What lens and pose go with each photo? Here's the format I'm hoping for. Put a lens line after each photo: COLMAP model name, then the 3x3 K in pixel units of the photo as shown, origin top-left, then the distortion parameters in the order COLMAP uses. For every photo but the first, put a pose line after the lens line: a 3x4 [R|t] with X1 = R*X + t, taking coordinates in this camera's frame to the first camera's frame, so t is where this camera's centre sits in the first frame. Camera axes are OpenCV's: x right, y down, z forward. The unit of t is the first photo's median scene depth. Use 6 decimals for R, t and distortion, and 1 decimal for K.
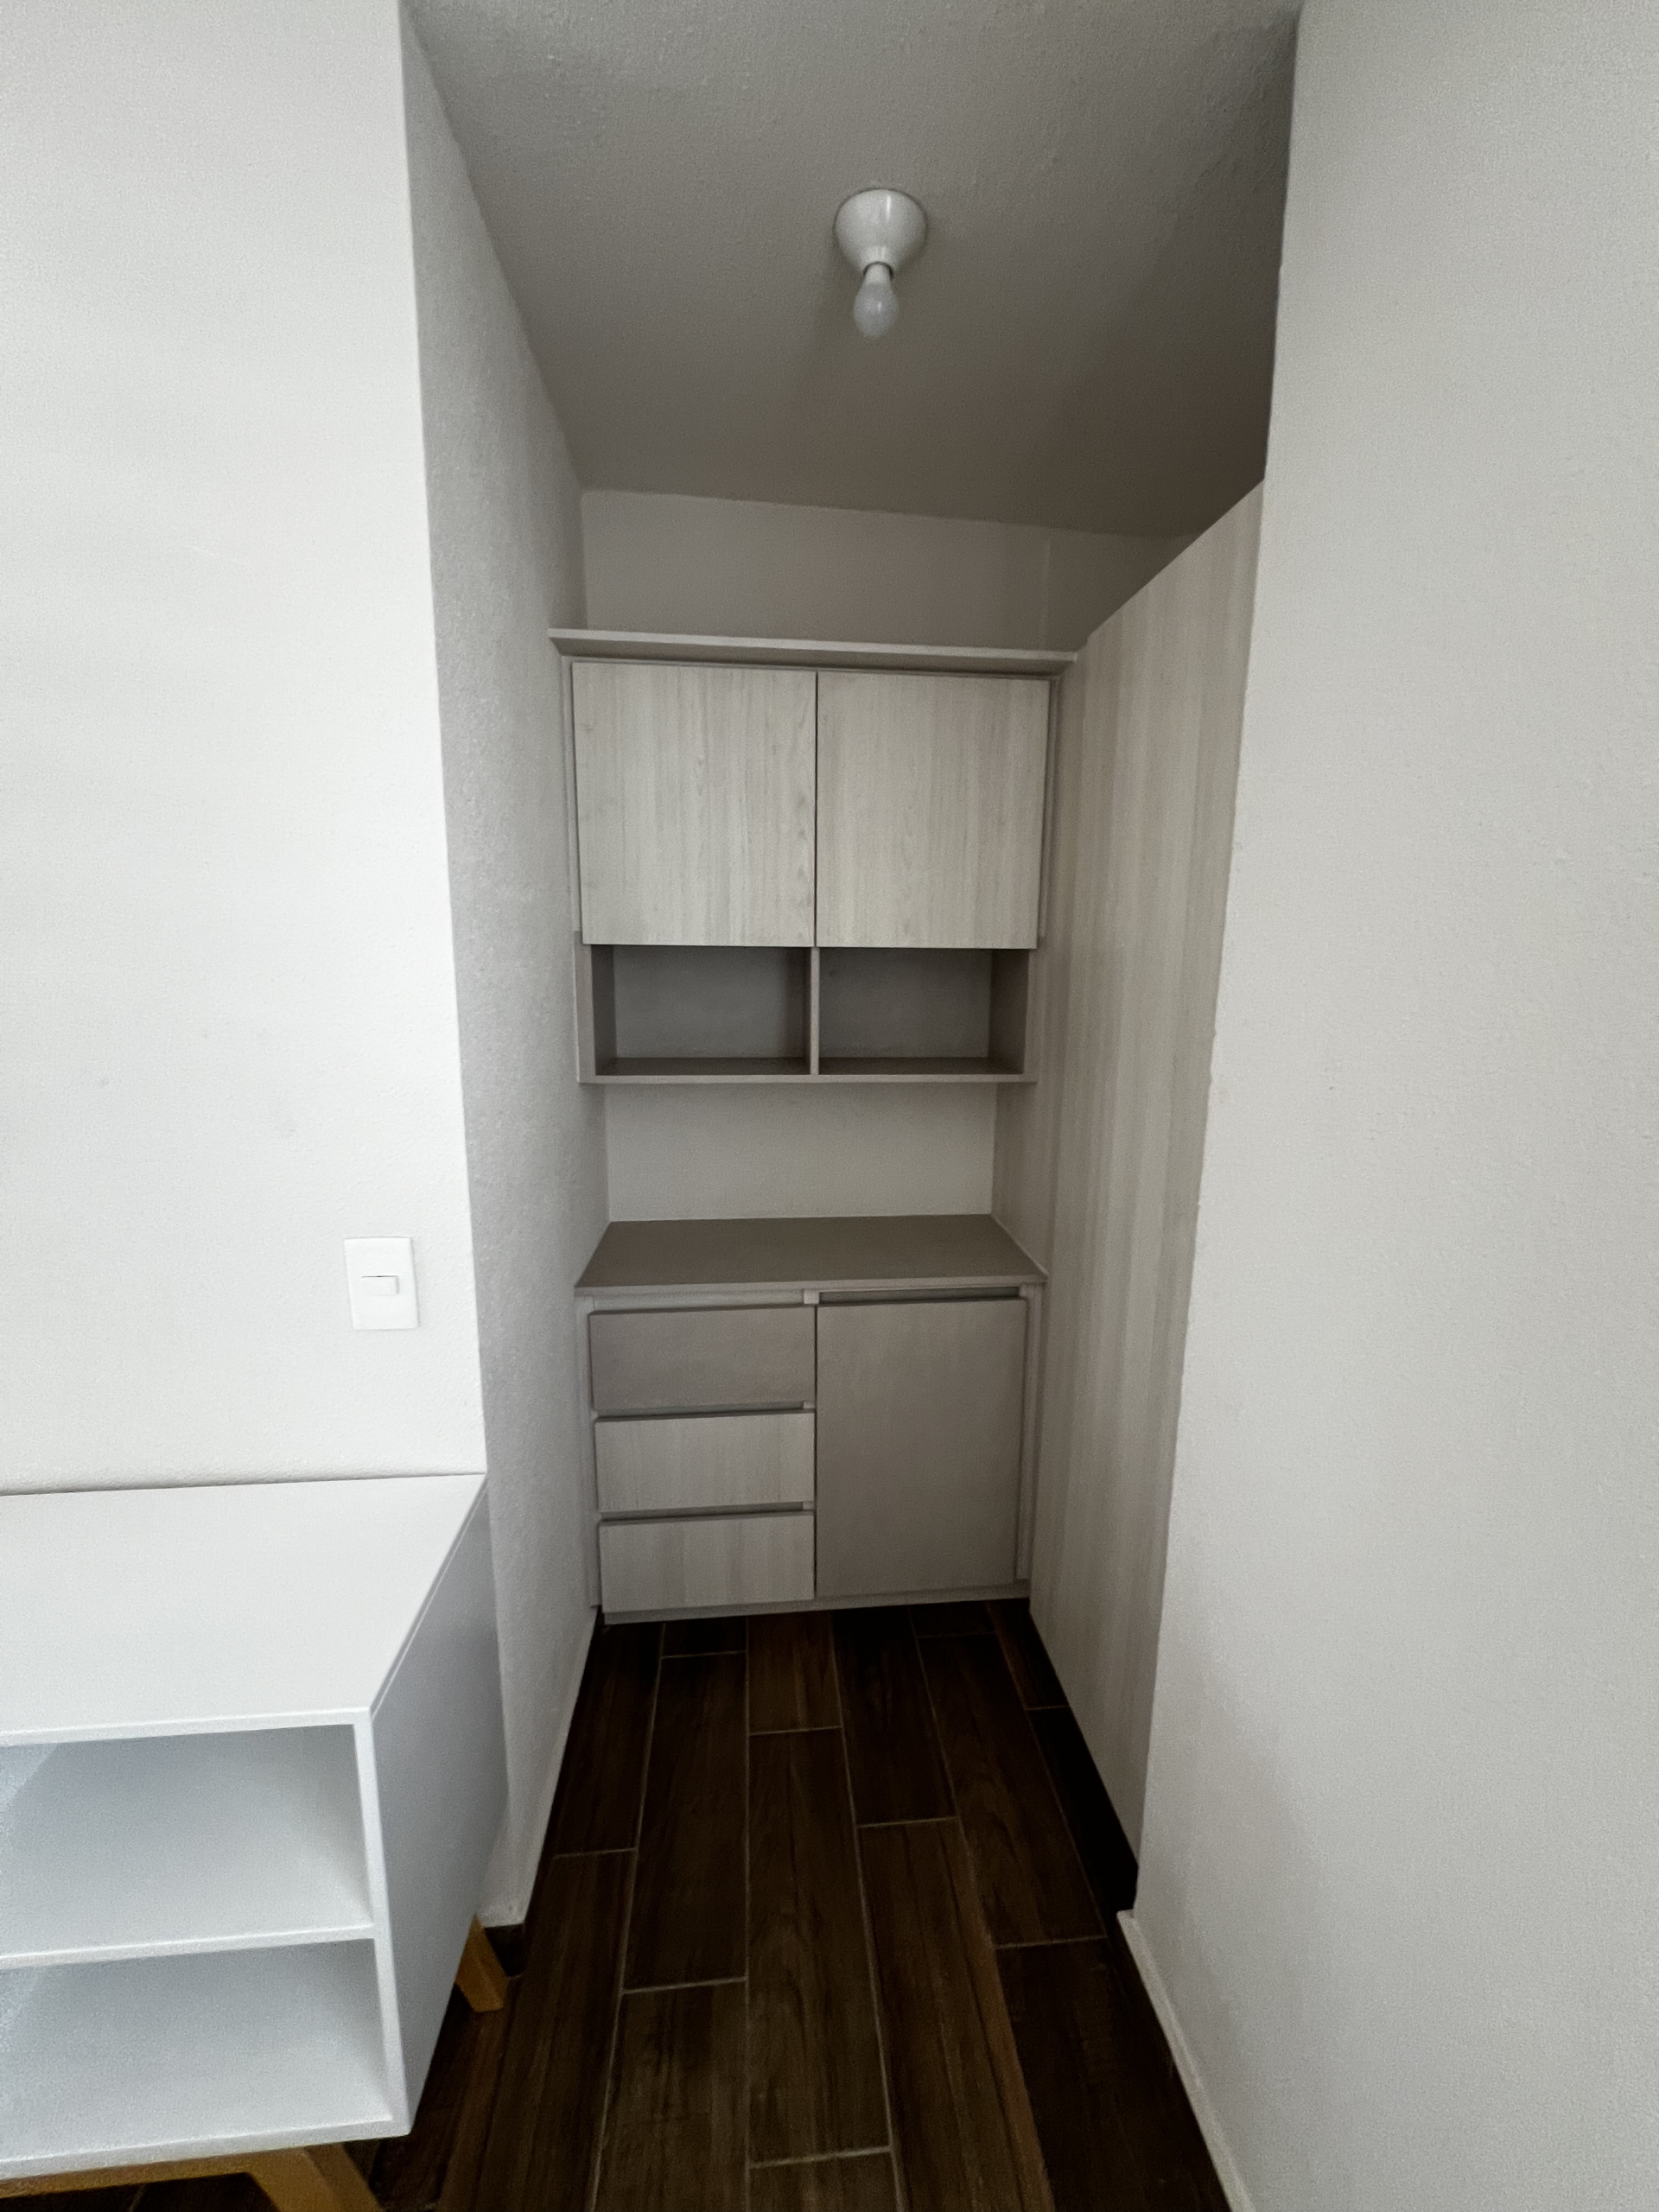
lens RADIAL K [[881.0, 0, 827.7], [0, 881.0, 1111.5], [0, 0, 1]] dist [-0.006671, 0.000101]
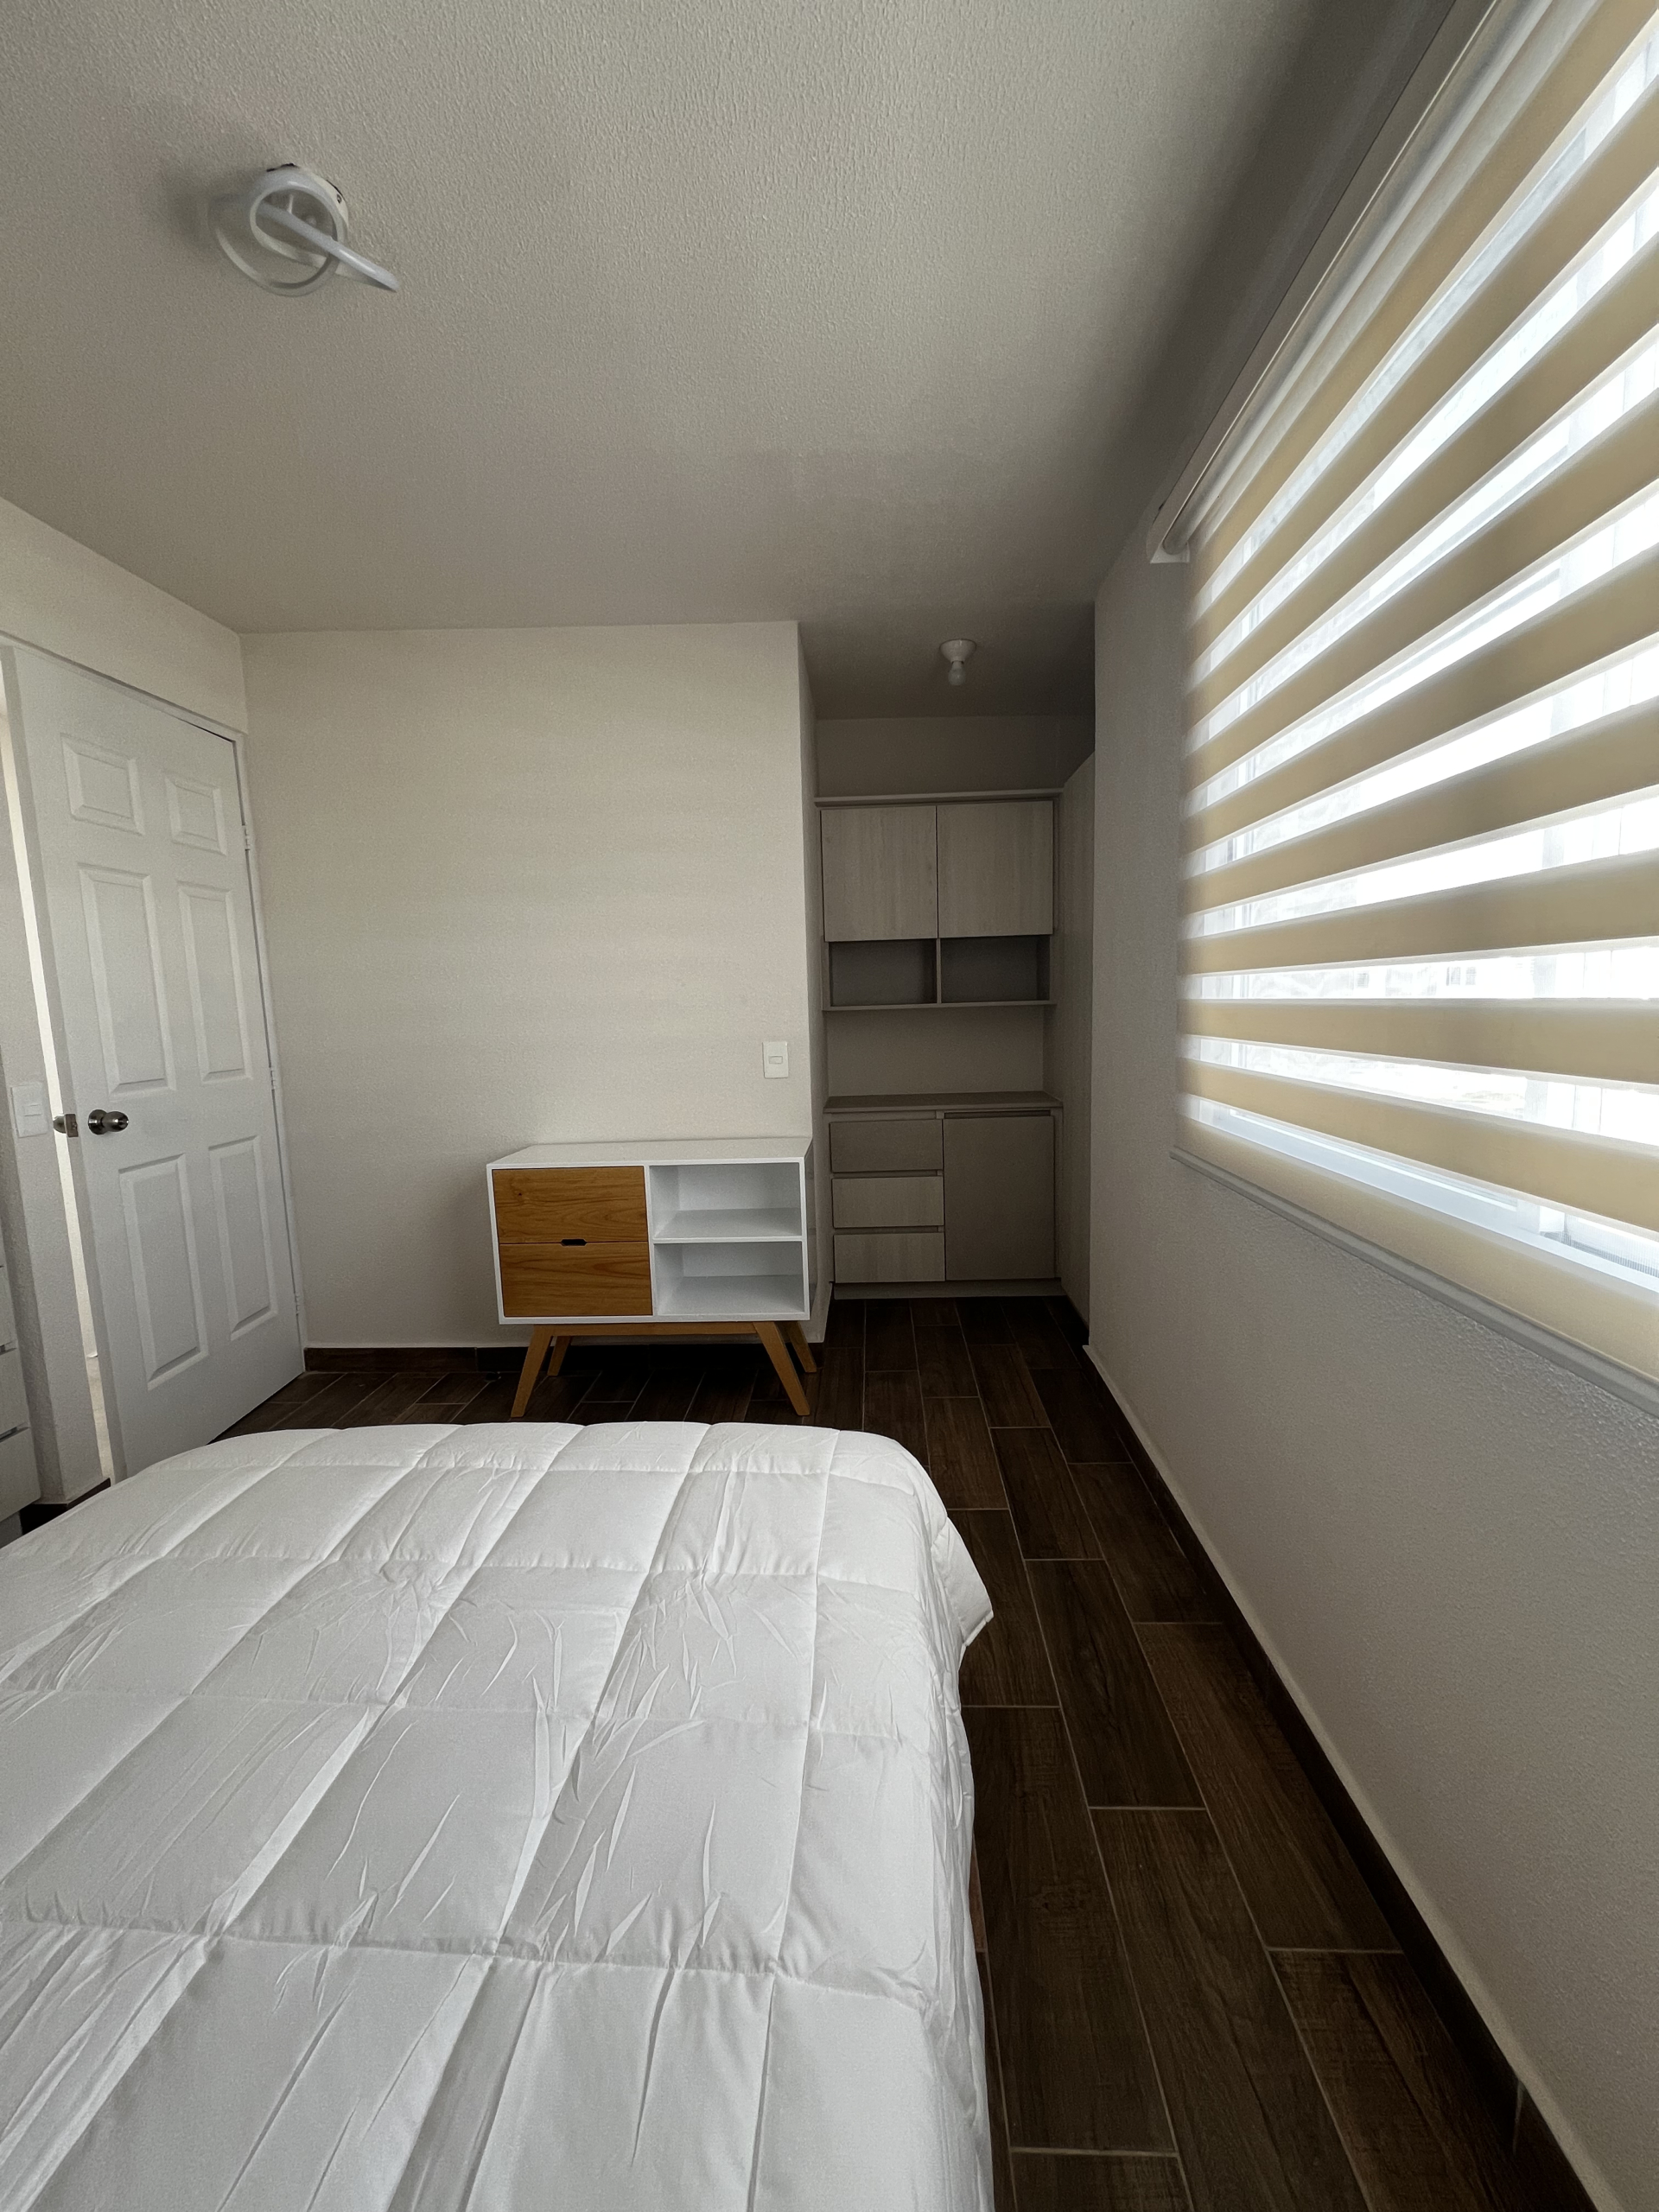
lens RADIAL K [[881.0, 0, 832.4], [0, 881.0, 1101.7], [0, 0, 1]] dist [-0.006671, 0.000101]
pose [[0.990261, -0.022517, -0.137391, 0.013743], [0.014580, 0.998181, -0.058506, 0.293940], [0.138458, 0.055933, 0.988788, -0.975086]]
